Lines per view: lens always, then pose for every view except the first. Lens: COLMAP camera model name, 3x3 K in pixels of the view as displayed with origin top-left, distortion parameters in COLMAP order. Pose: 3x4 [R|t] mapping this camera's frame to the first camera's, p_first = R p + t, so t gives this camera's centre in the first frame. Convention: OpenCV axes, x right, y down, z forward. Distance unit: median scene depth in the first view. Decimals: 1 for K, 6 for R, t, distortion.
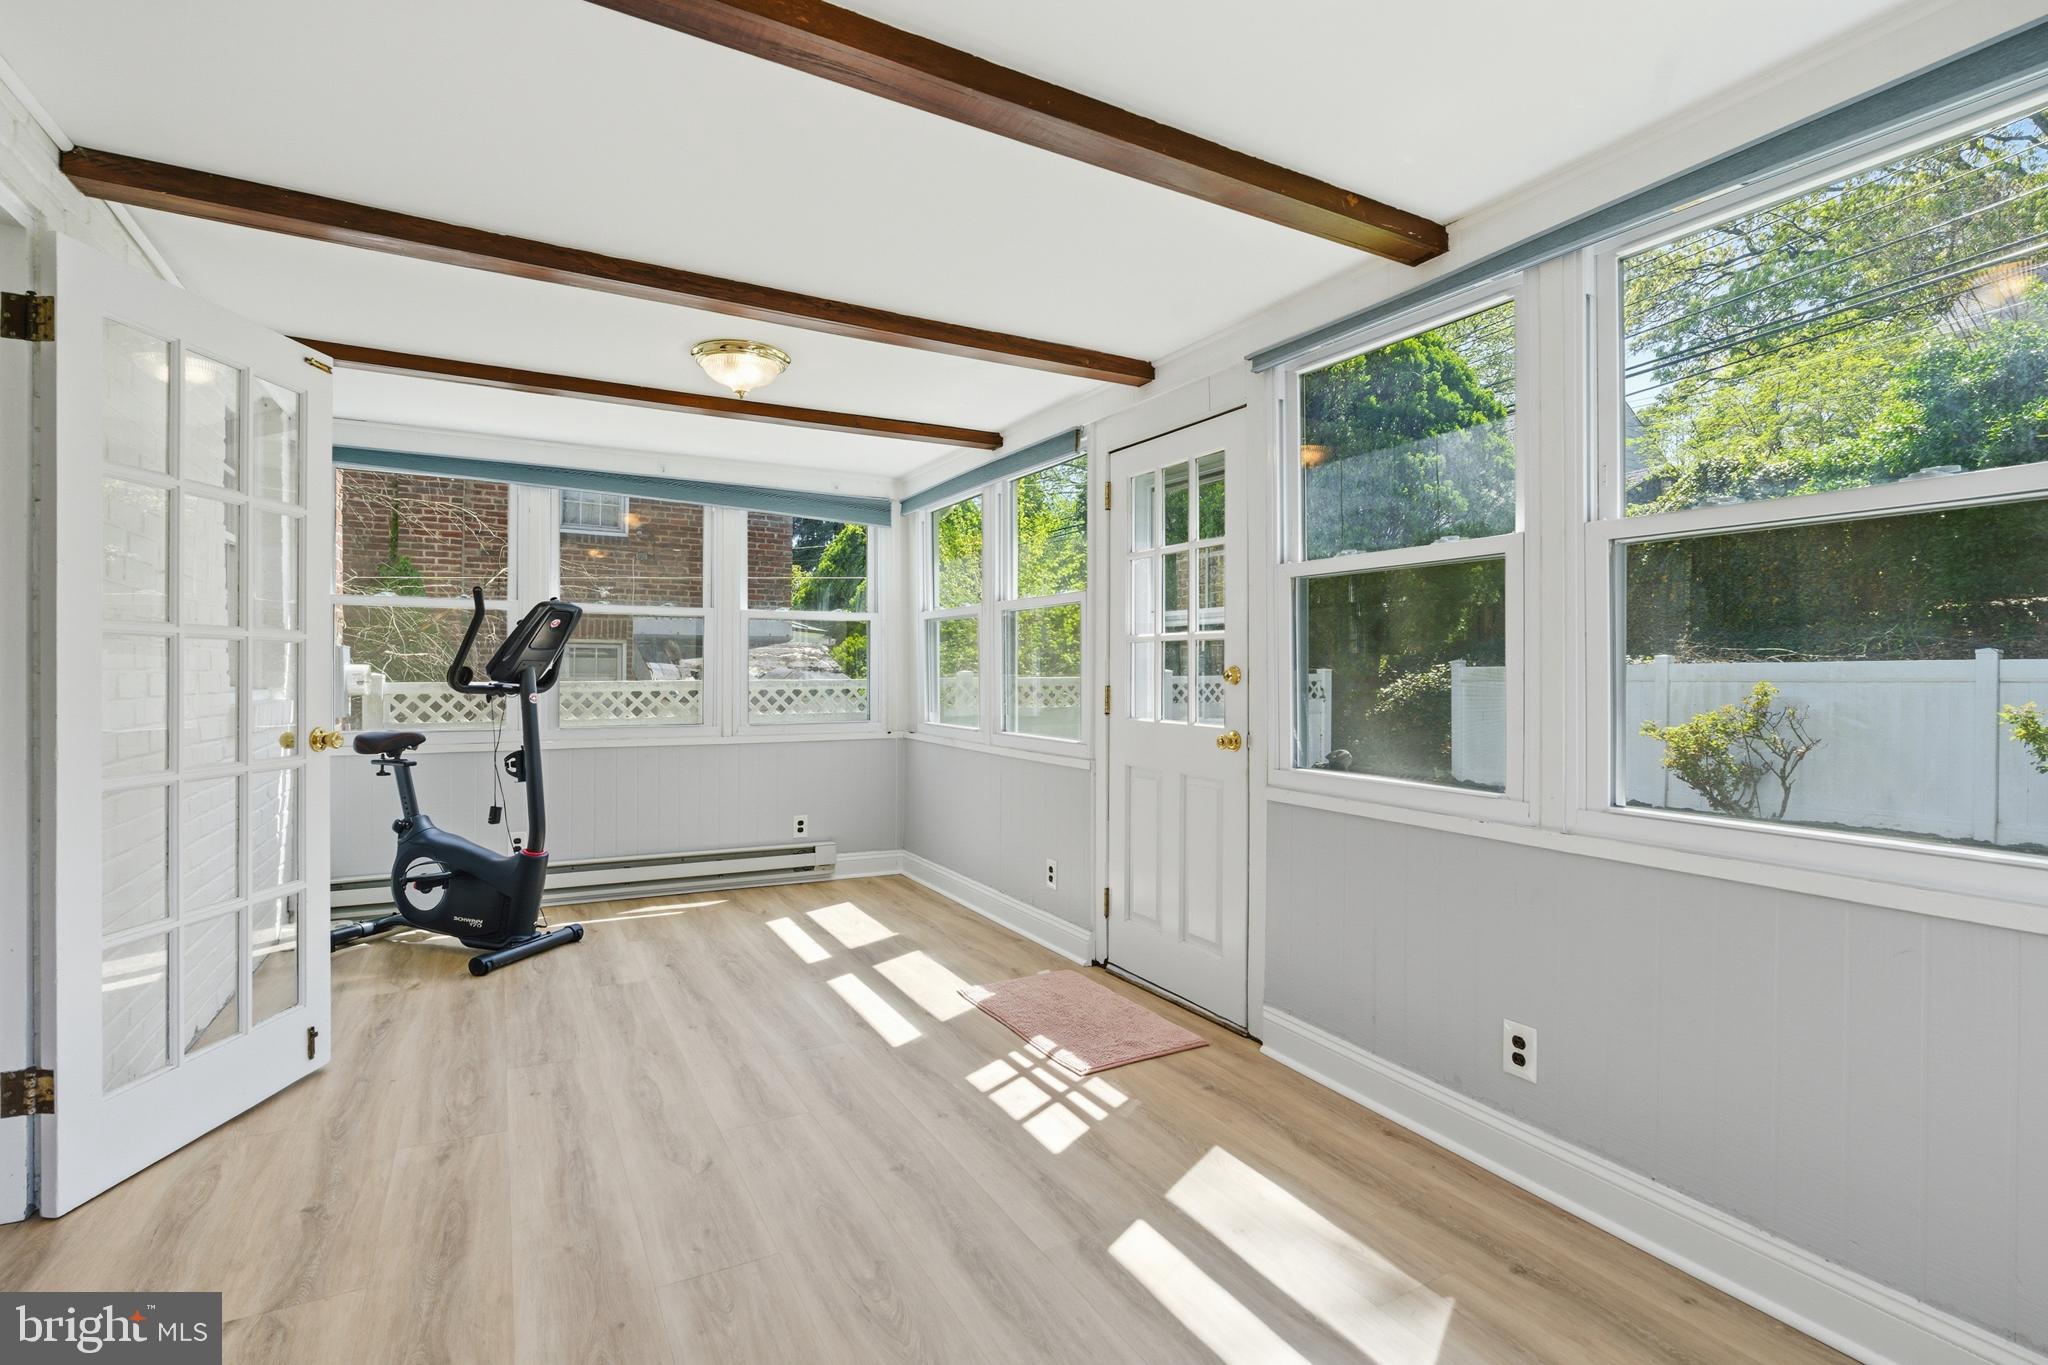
lens RADIAL K [[907.9, 0, 1022.5], [0, 907.9, 673.7], [0, 0, 1]] dist [-0.011767, 0.000698]
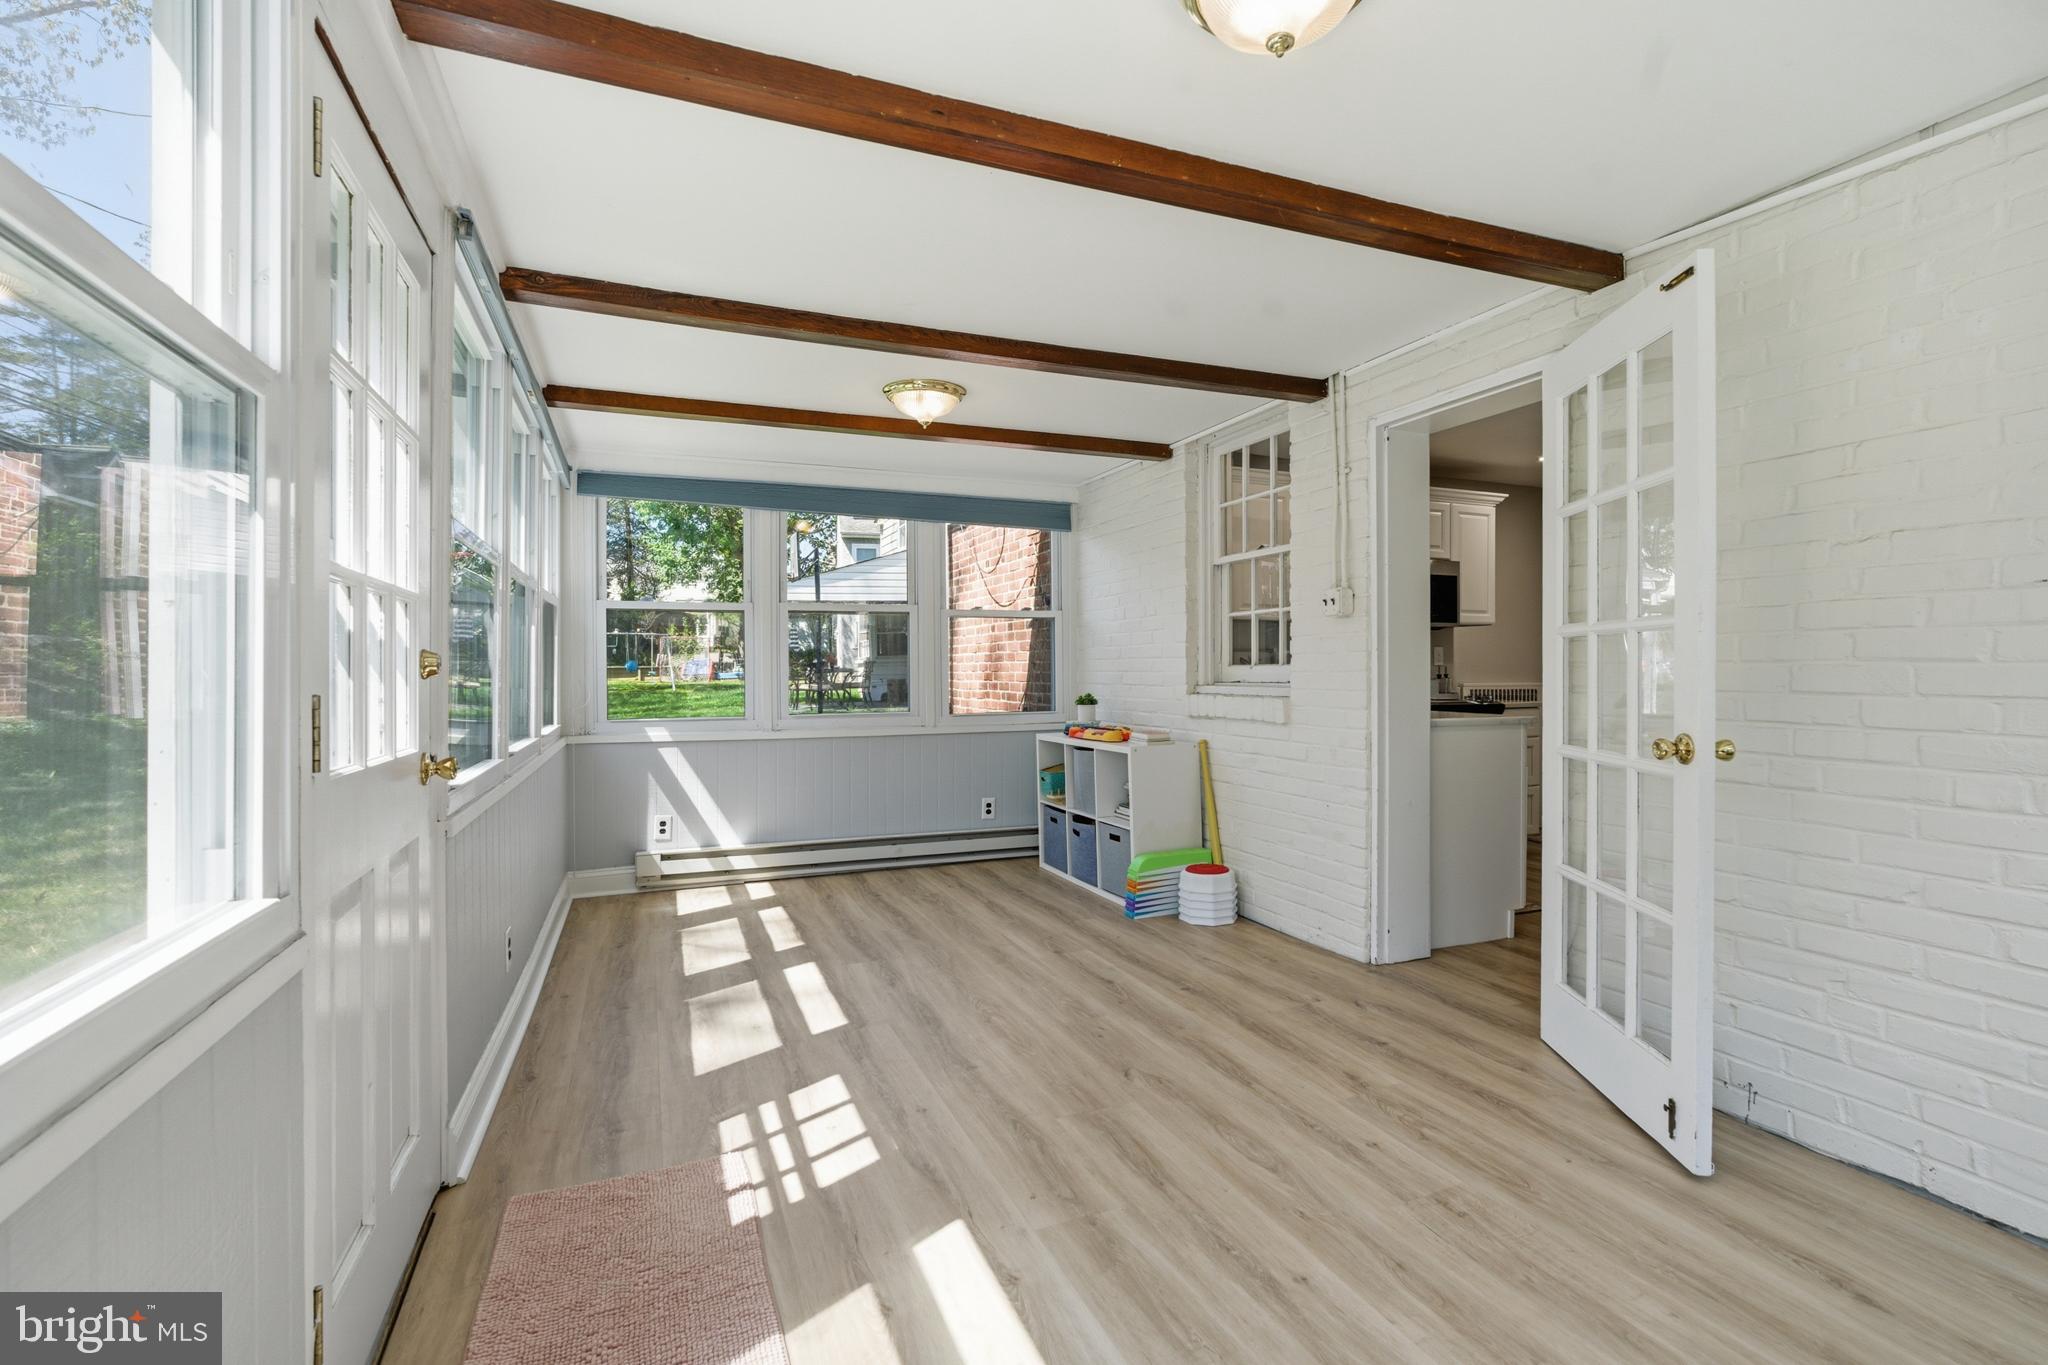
lens RADIAL K [[907.9, 0, 1021.5], [0, 907.9, 673.2], [0, 0, 1]] dist [-0.011767, 0.000698]
pose [[-0.991316, -0.004328, 0.131430, -0.321035], [-0.003784, 0.999983, 0.004381, 0.004925], [-0.131447, 0.003846, -0.991316, 1.948093]]
